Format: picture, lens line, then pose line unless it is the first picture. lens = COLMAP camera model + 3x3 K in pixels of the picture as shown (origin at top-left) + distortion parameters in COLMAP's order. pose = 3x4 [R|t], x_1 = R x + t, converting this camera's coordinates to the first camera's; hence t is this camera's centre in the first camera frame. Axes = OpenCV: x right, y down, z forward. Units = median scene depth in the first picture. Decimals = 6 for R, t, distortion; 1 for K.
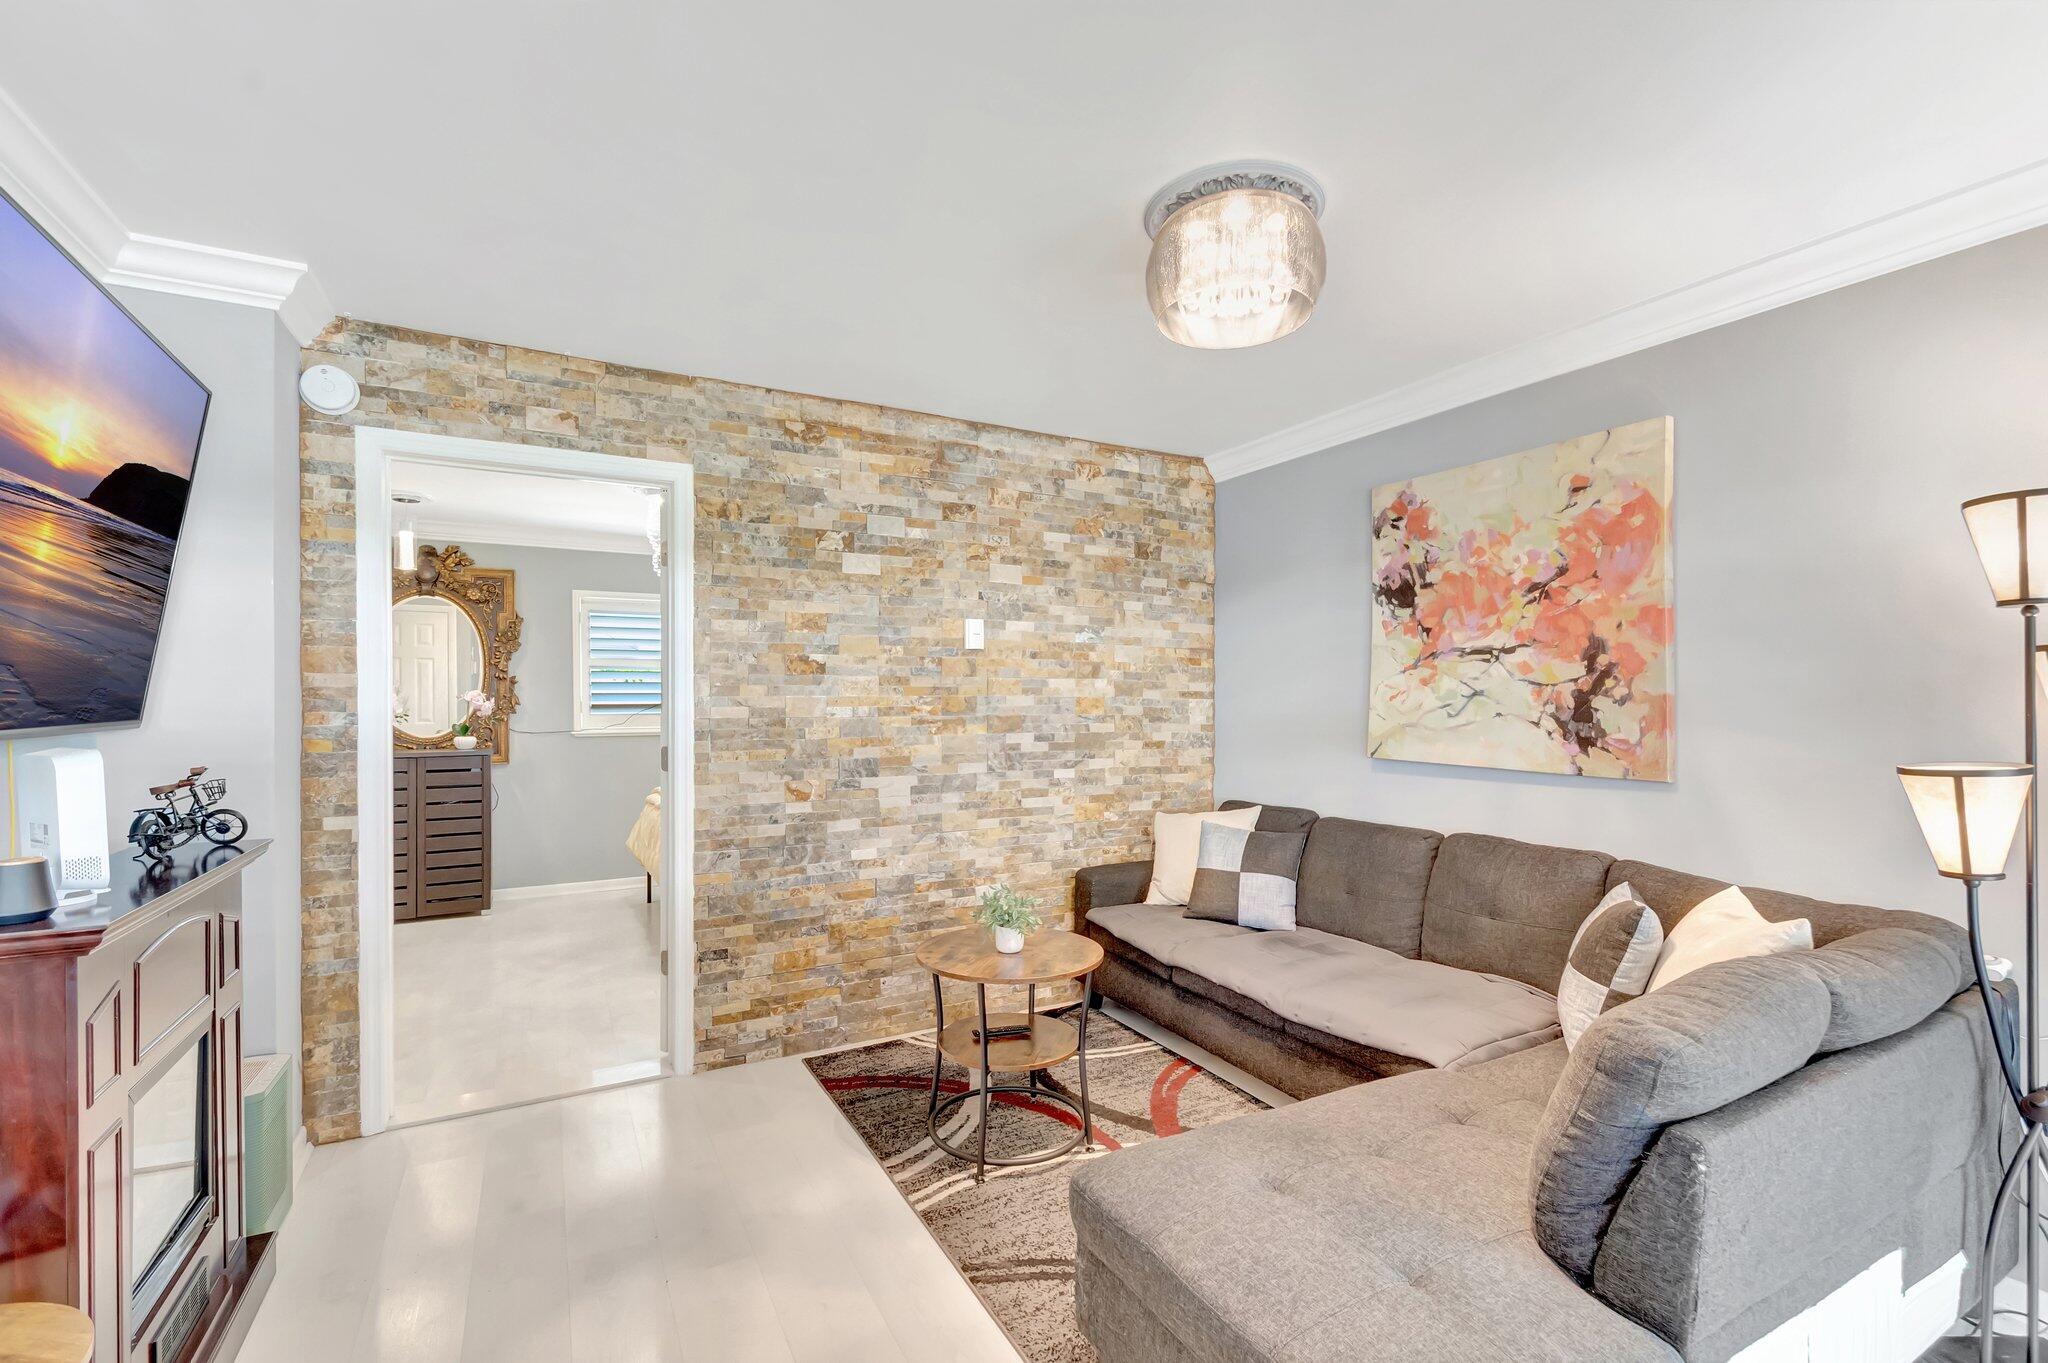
lens RADIAL K [[896.5, 0, 1036.0], [0, 896.5, 709.7], [0, 0, 1]] dist [-0.000719, 0.000537]
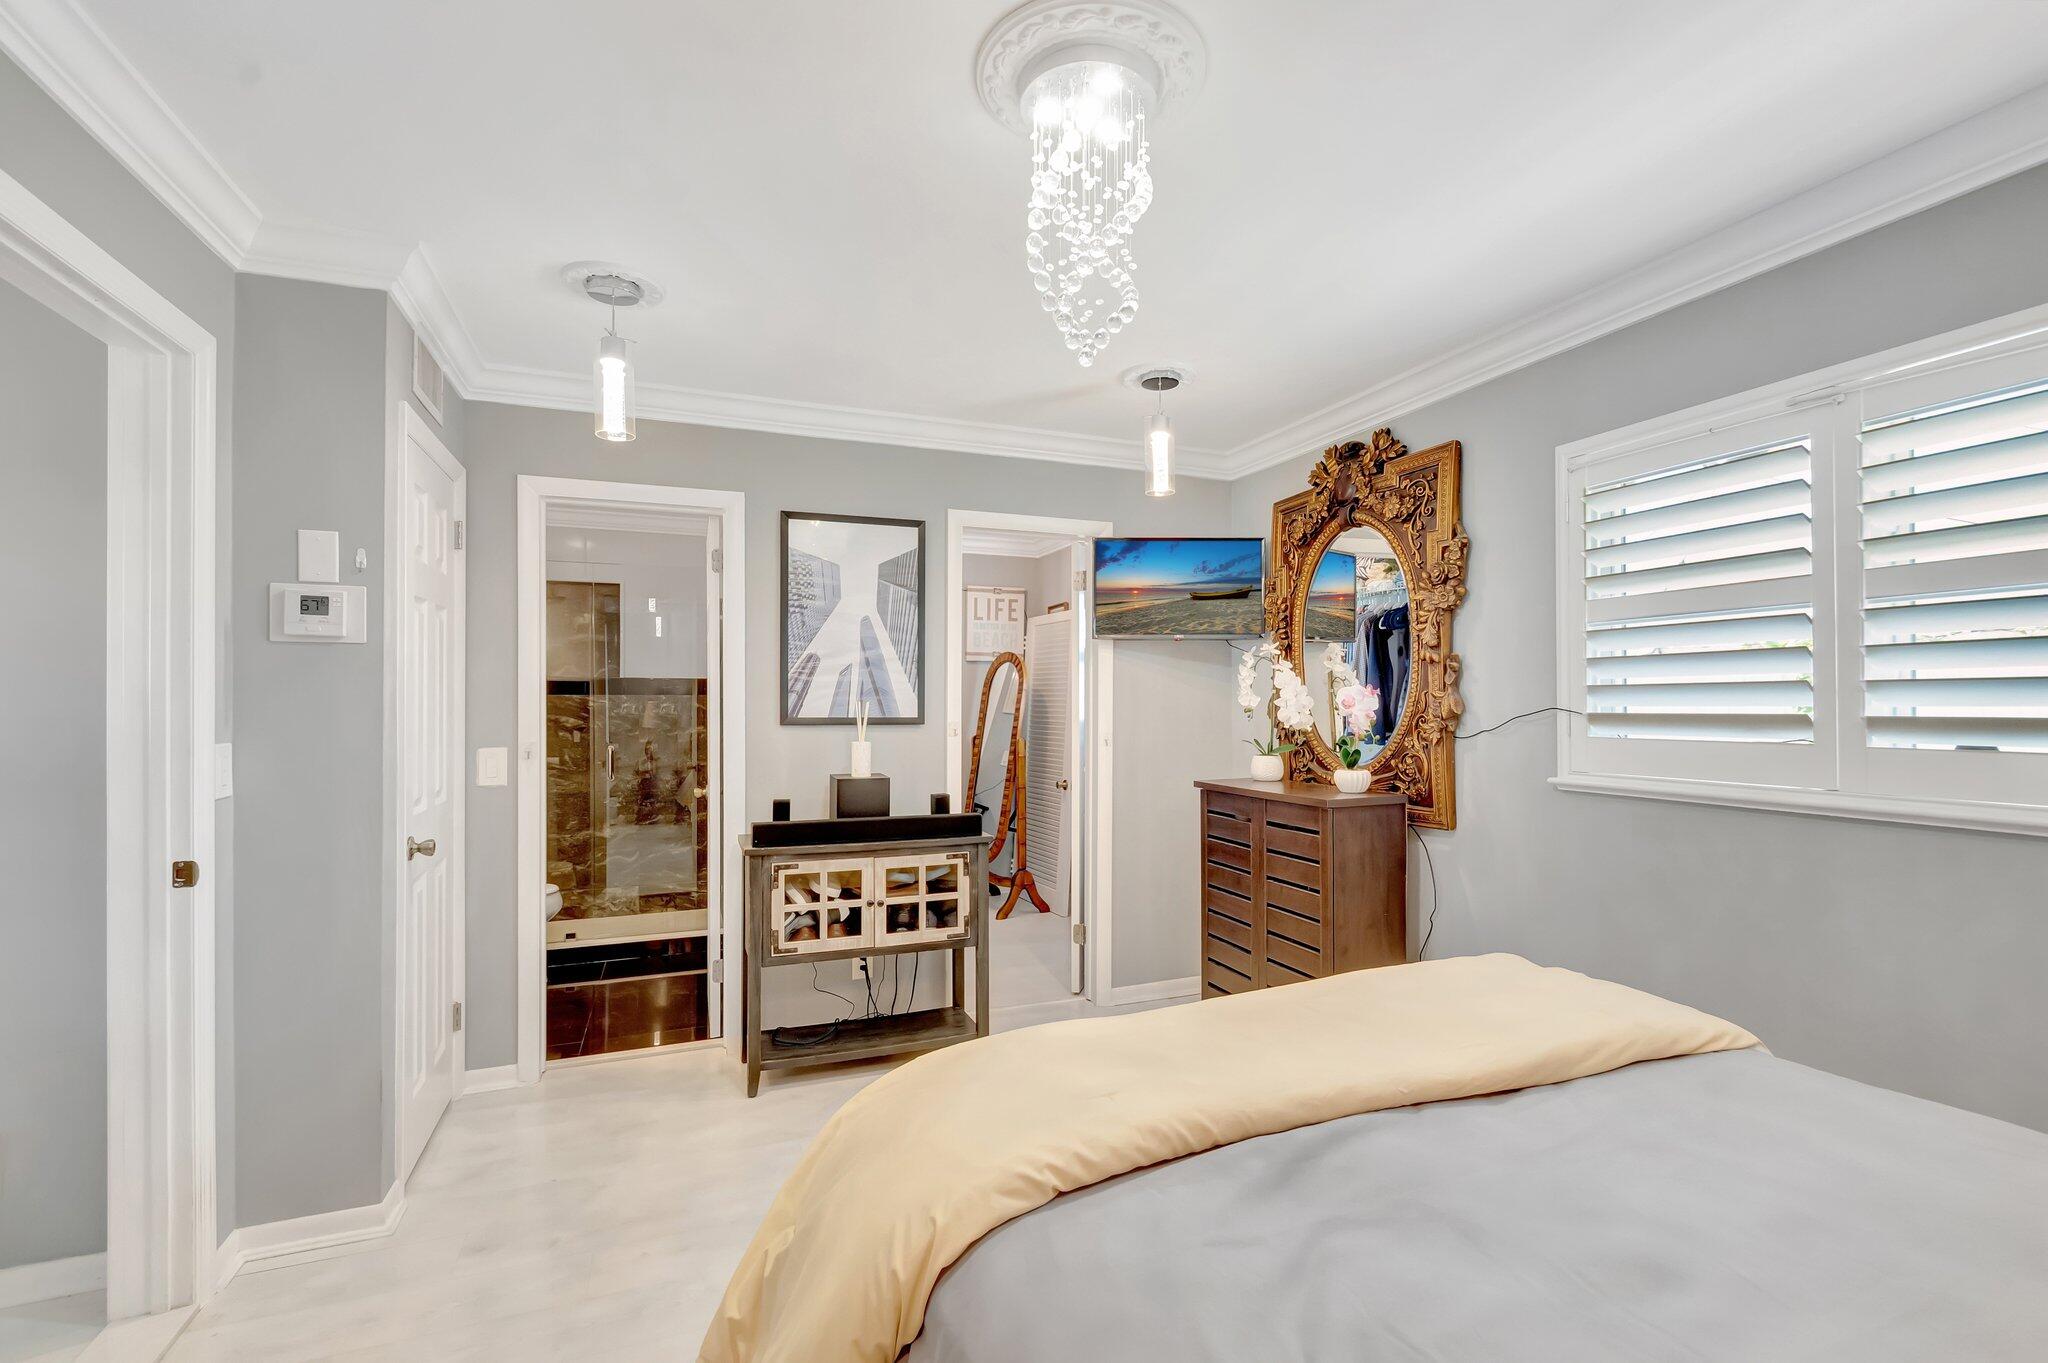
lens RADIAL K [[903.4, 0, 1037.2], [0, 903.4, 704.9], [0, 0, 1]] dist [0.004088, 0.000281]
pose [[-0.118828, -0.000512, -0.992915, -0.092527], [-0.011170, 0.999937, 0.000821, -0.012629], [0.992852, 0.011188, -0.118826, 1.467527]]
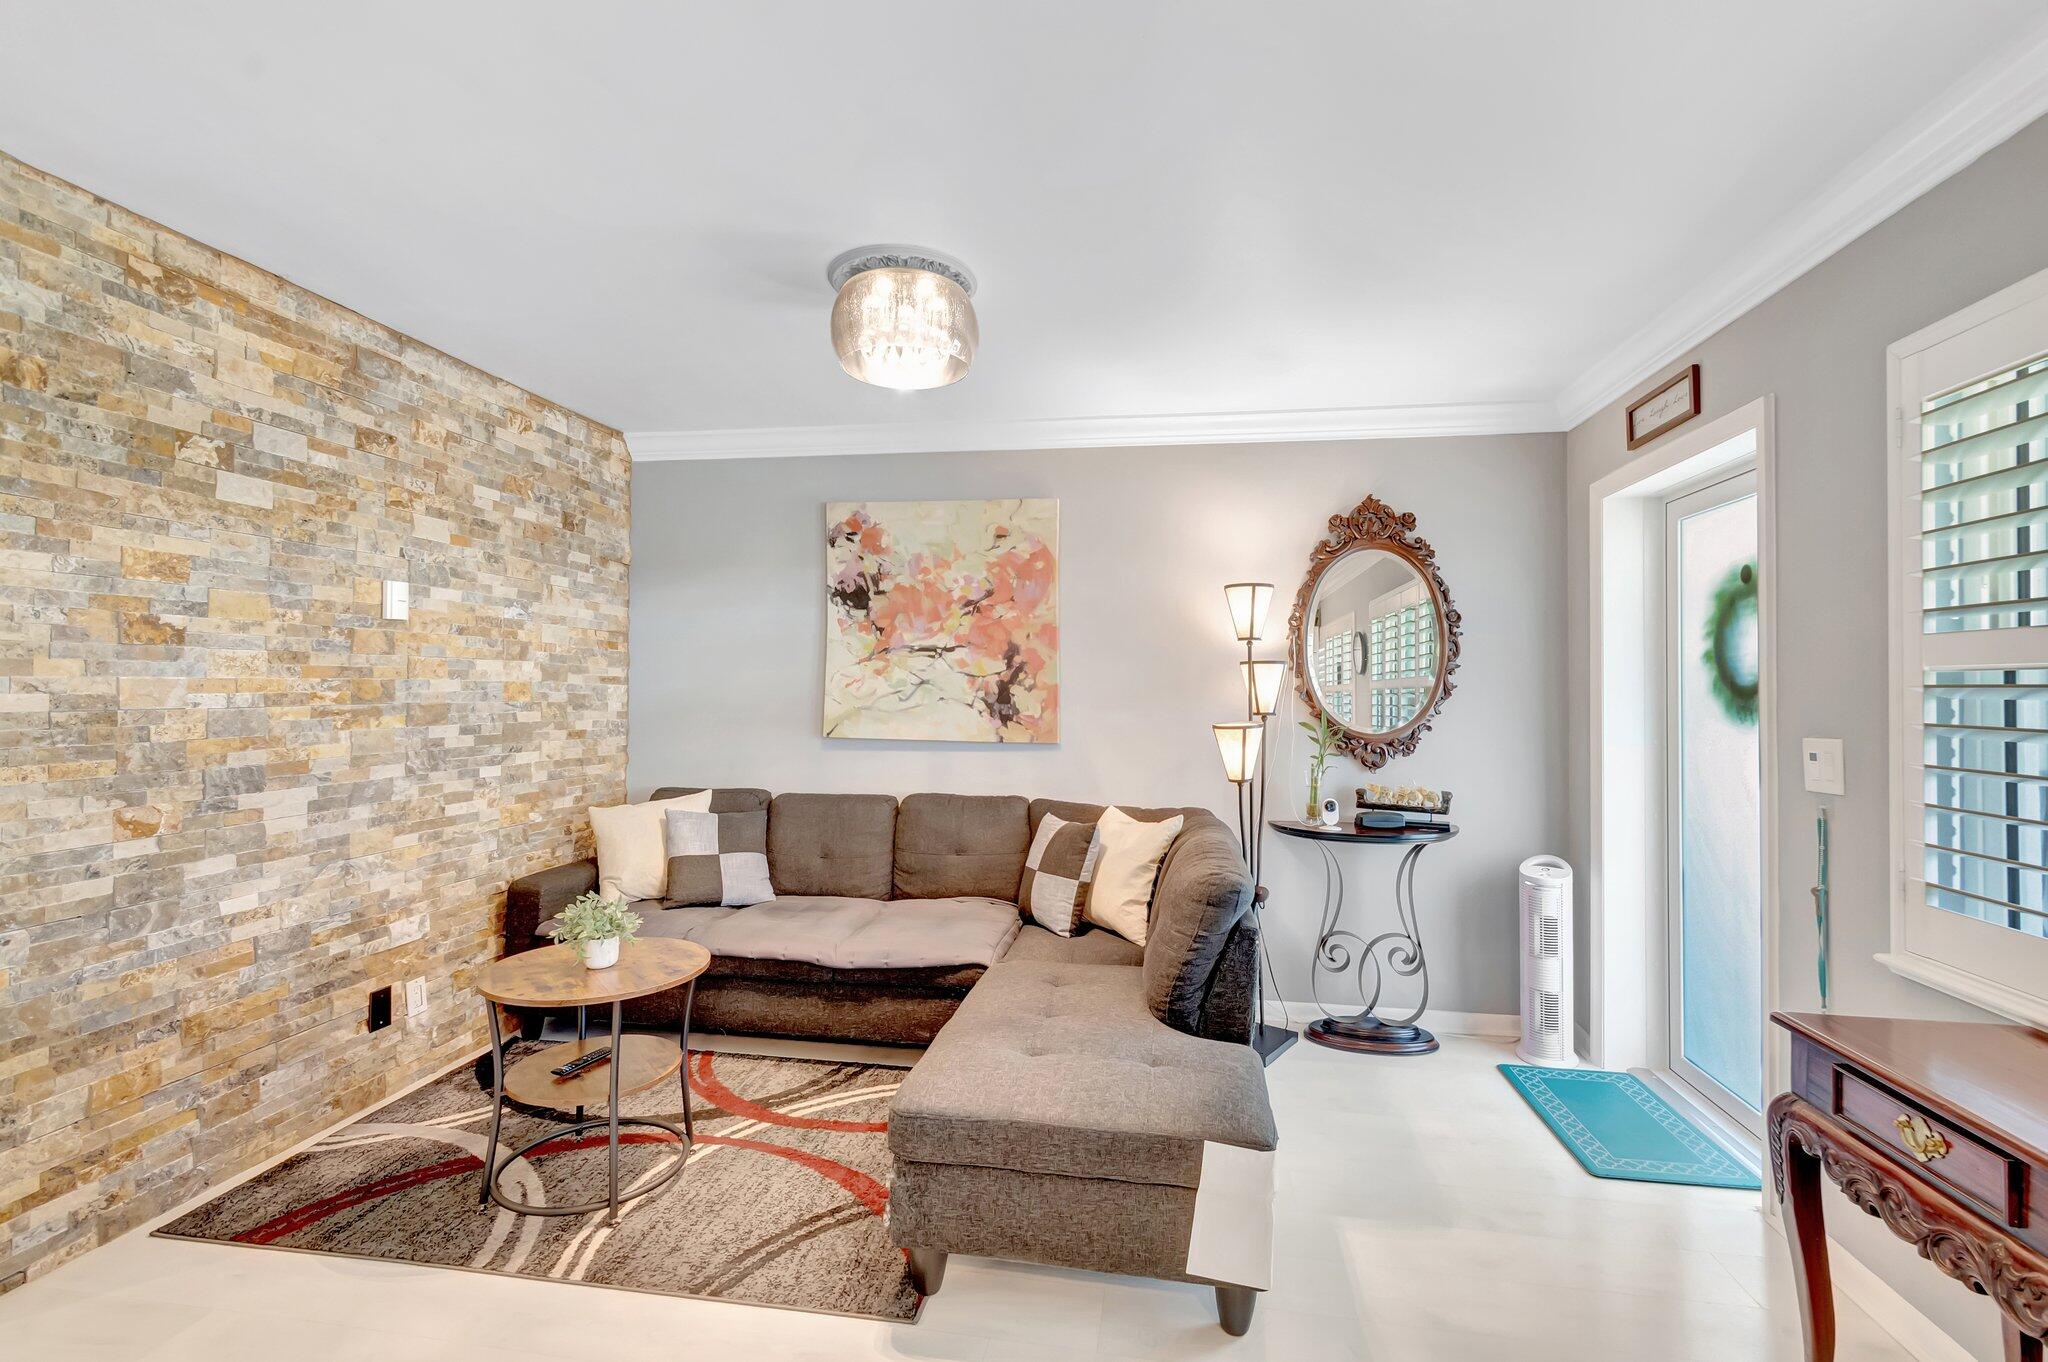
lens RADIAL K [[910.8, 0, 1033.9], [0, 910.8, 675.7], [0, 0, 1]] dist [0.009067, -0.005348]
pose [[0.615476, 0.013799, 0.788035, -0.394382], [0.003060, 0.999797, -0.019898, -0.000854], [-0.788150, 0.014658, 0.615309, 0.076126]]
